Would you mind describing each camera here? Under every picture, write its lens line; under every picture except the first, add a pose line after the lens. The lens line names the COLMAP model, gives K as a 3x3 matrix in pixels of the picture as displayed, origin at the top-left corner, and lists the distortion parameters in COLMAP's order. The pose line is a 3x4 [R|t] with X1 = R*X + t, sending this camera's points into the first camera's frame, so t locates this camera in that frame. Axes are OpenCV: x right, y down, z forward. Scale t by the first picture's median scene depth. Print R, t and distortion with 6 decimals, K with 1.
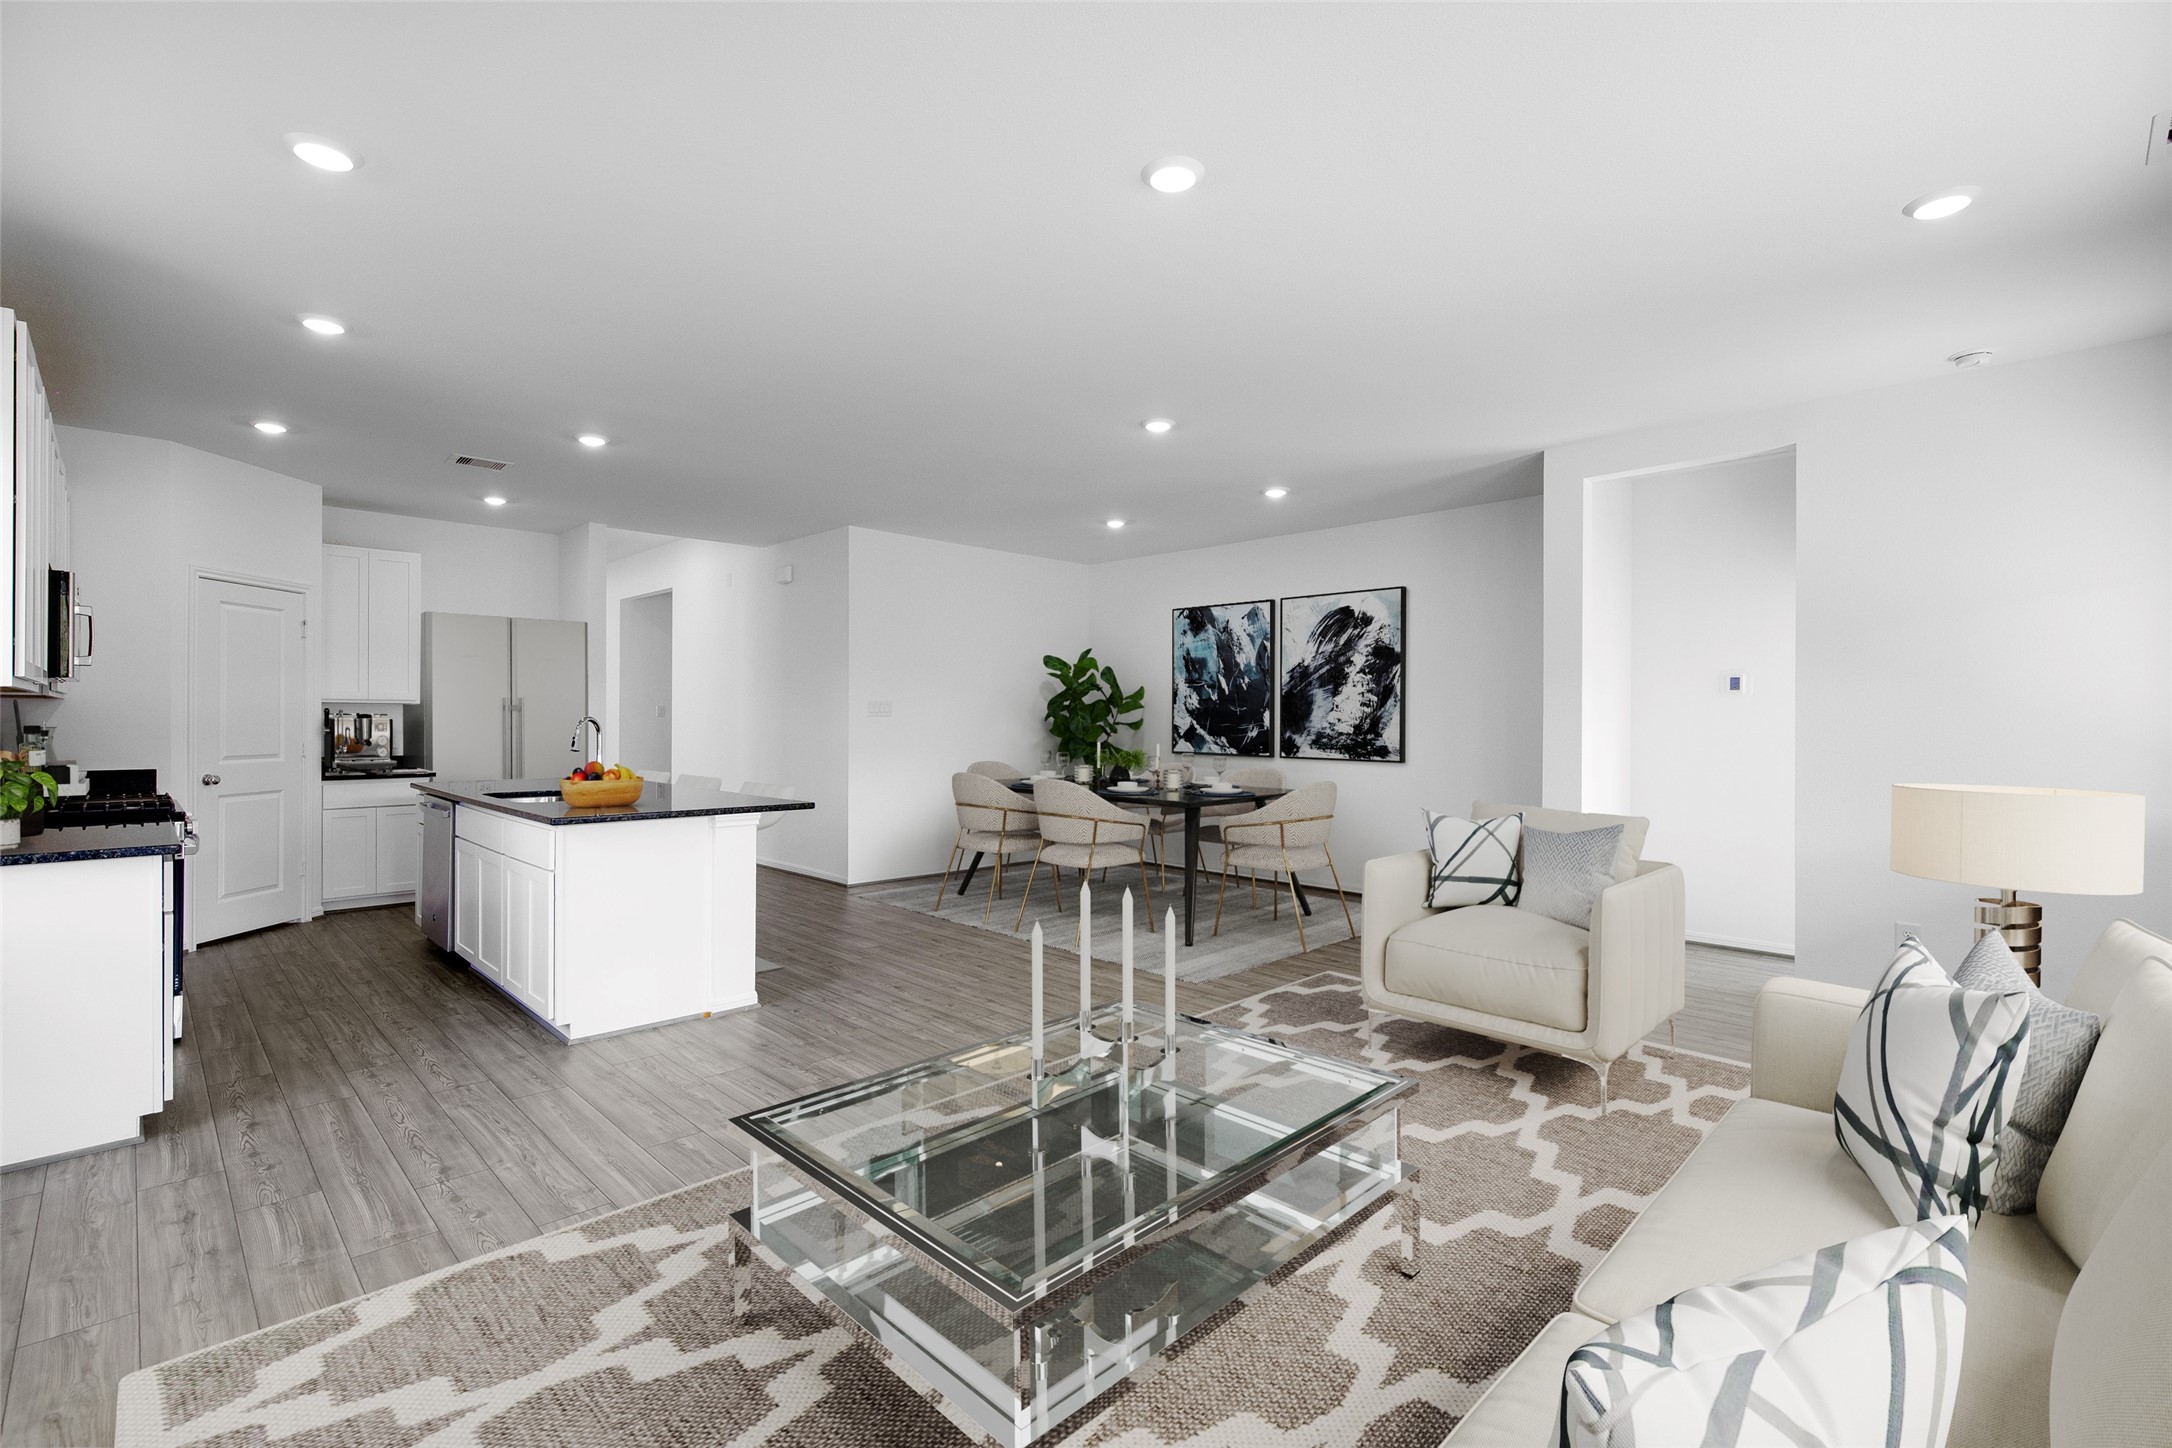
lens RADIAL K [[974.6, 0, 1086.0], [0, 974.6, 724.0], [0, 0, 1]] dist [0.000412, 0.000314]
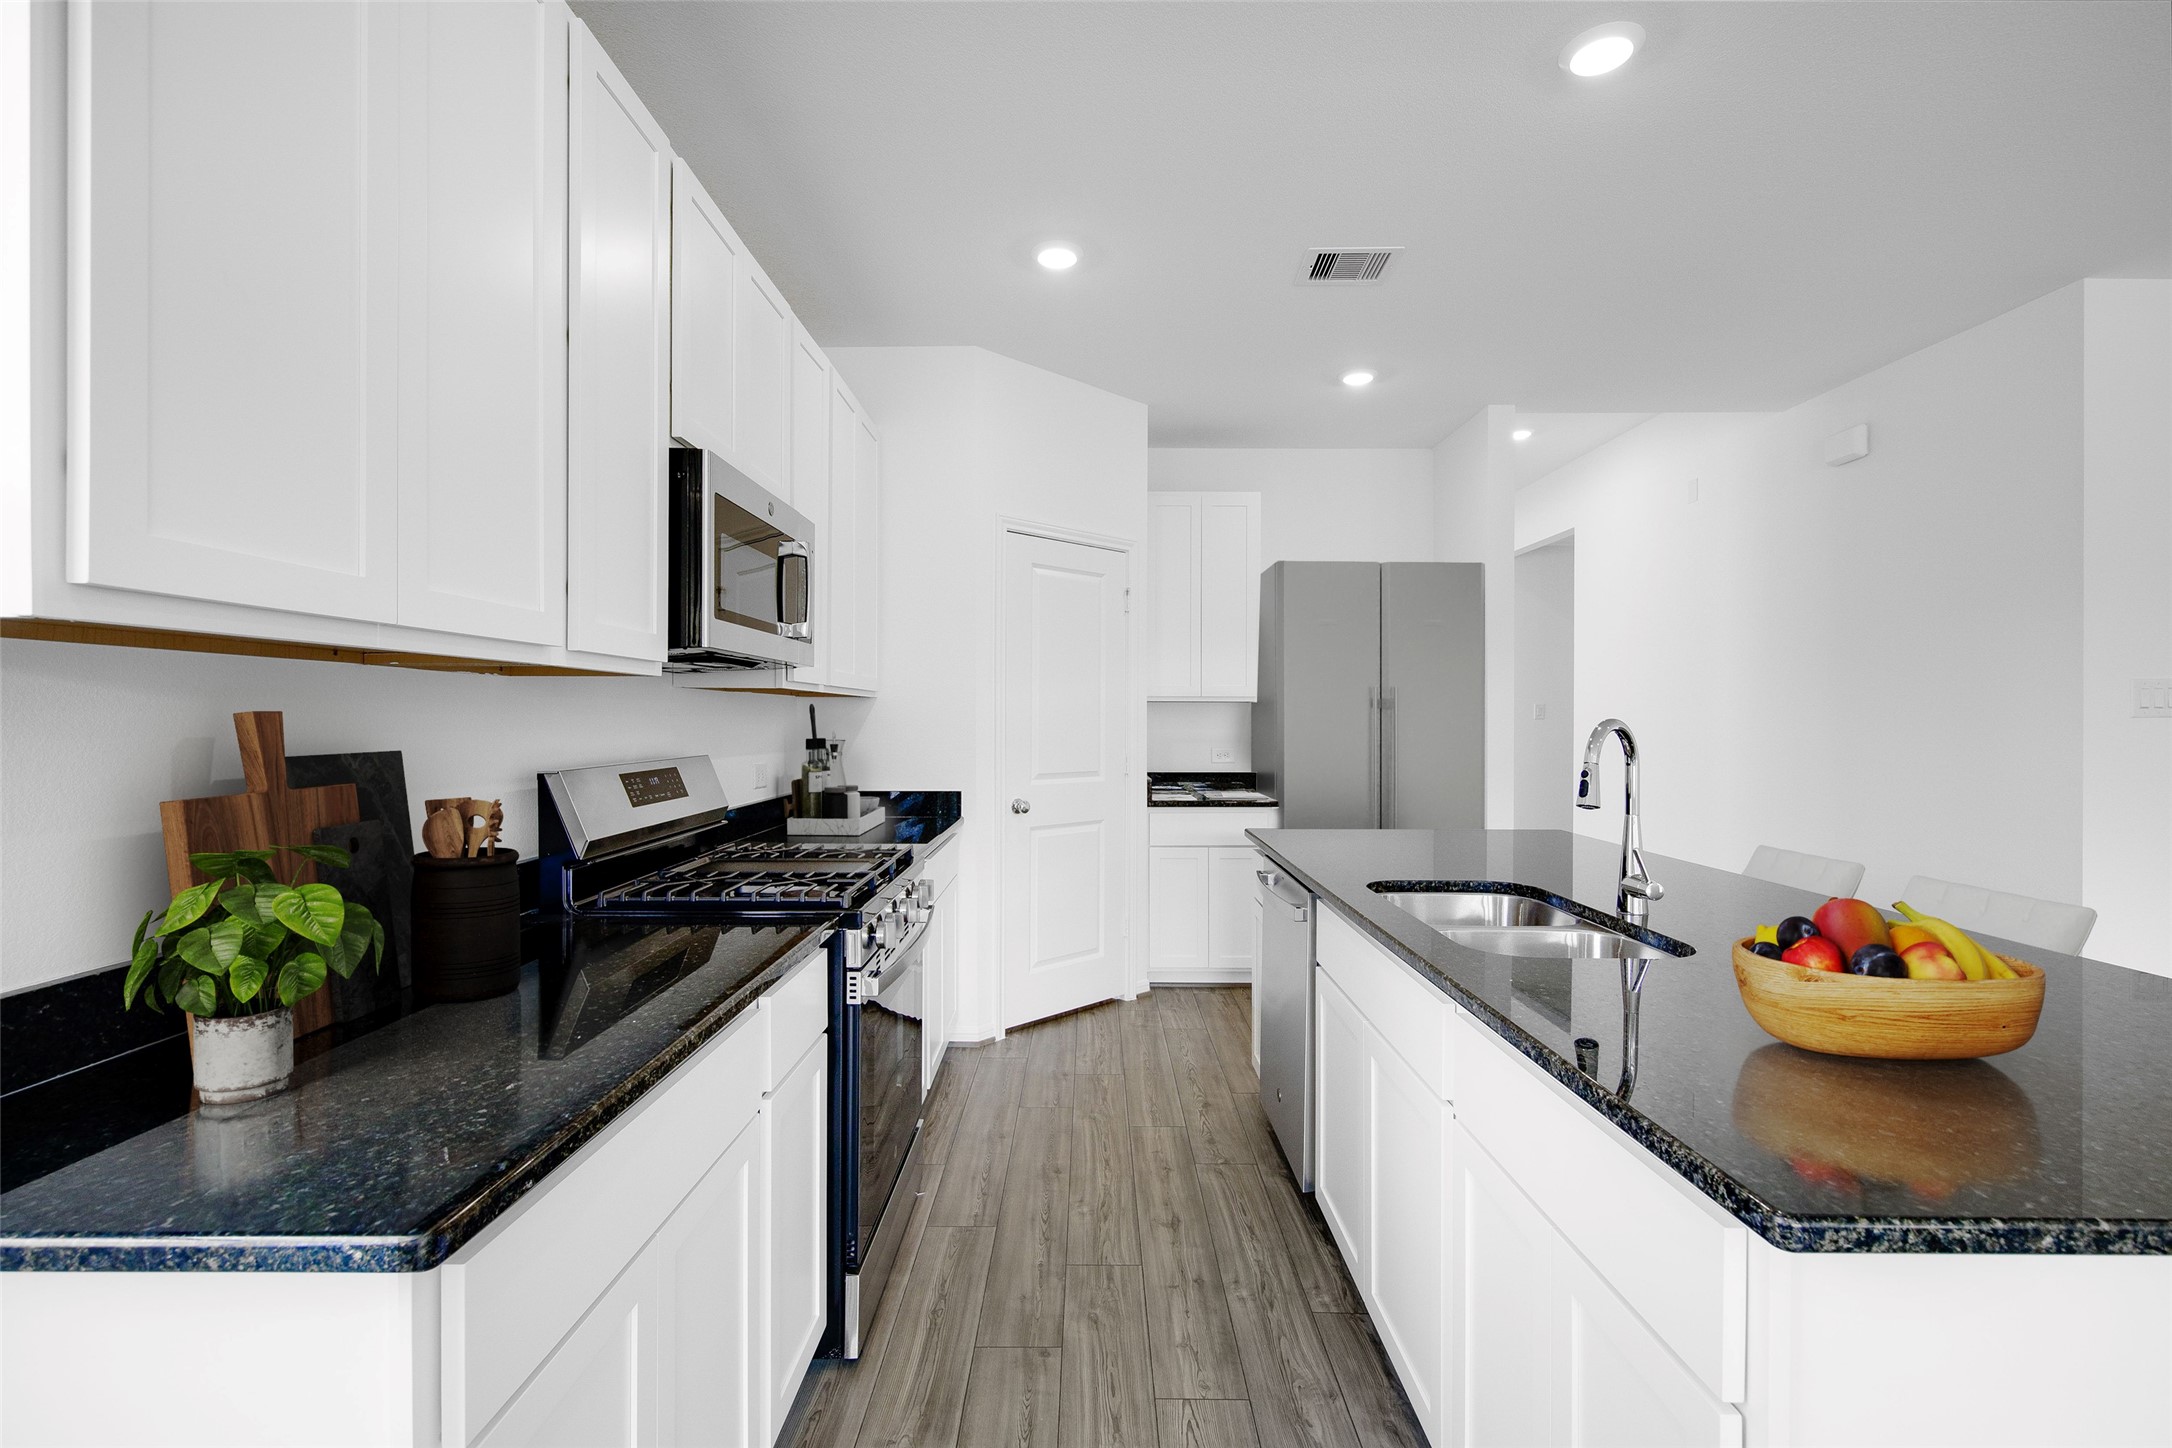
lens RADIAL K [[1007.9, 0, 1086.0], [0, 1007.9, 724.0], [0, 0, 1]] dist [0.012559, 0.000246]
pose [[0.718471, -0.004023, -0.695545, -0.298645], [-0.000673, 0.999979, -0.006478, -0.000641], [0.695556, 0.005122, 0.718453, 0.437889]]
